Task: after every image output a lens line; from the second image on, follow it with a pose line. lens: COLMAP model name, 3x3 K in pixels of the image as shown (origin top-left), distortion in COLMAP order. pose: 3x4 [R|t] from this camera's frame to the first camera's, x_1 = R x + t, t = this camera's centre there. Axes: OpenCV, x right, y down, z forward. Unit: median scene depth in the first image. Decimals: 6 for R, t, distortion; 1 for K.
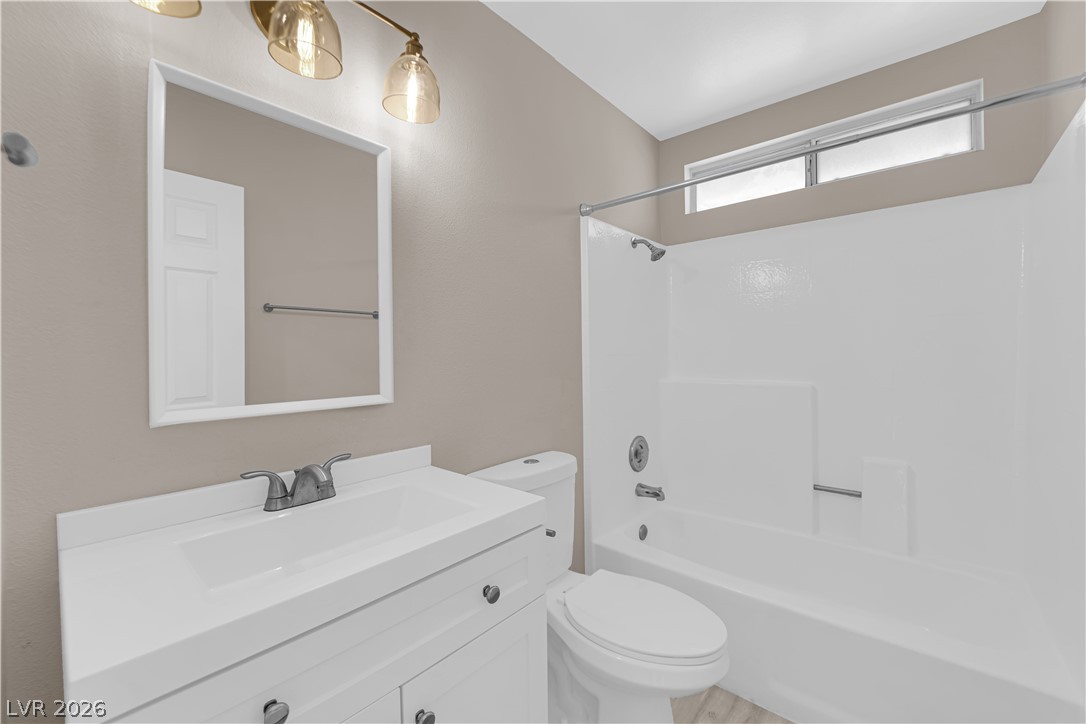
lens RADIAL K [[442.1, 0, 550.2], [0, 442.1, 355.5], [0, 0, 1]] dist [-0.009756, -0.000150]
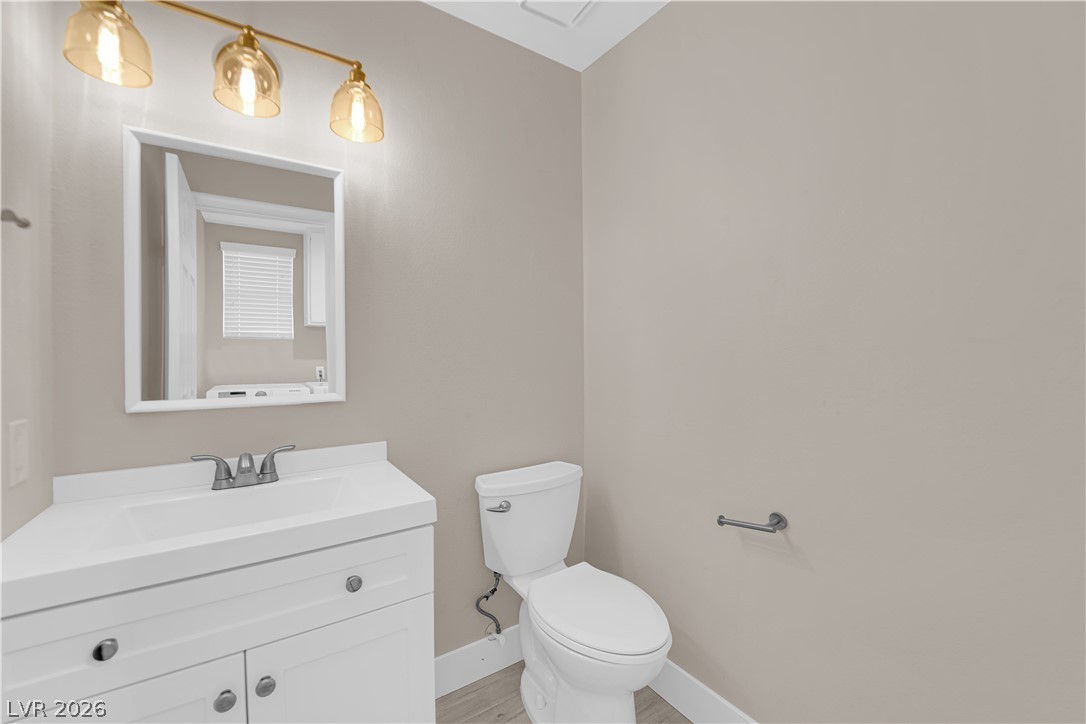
lens RADIAL K [[442.1, 0, 546.8], [0, 442.1, 362.1], [0, 0, 1]] dist [-0.009756, -0.000150]
pose [[0.960533, -0.000040, -0.278168, 0.547089], [0.002988, 0.999944, 0.010175, -0.003453], [0.278152, -0.010605, 0.960479, 0.100702]]
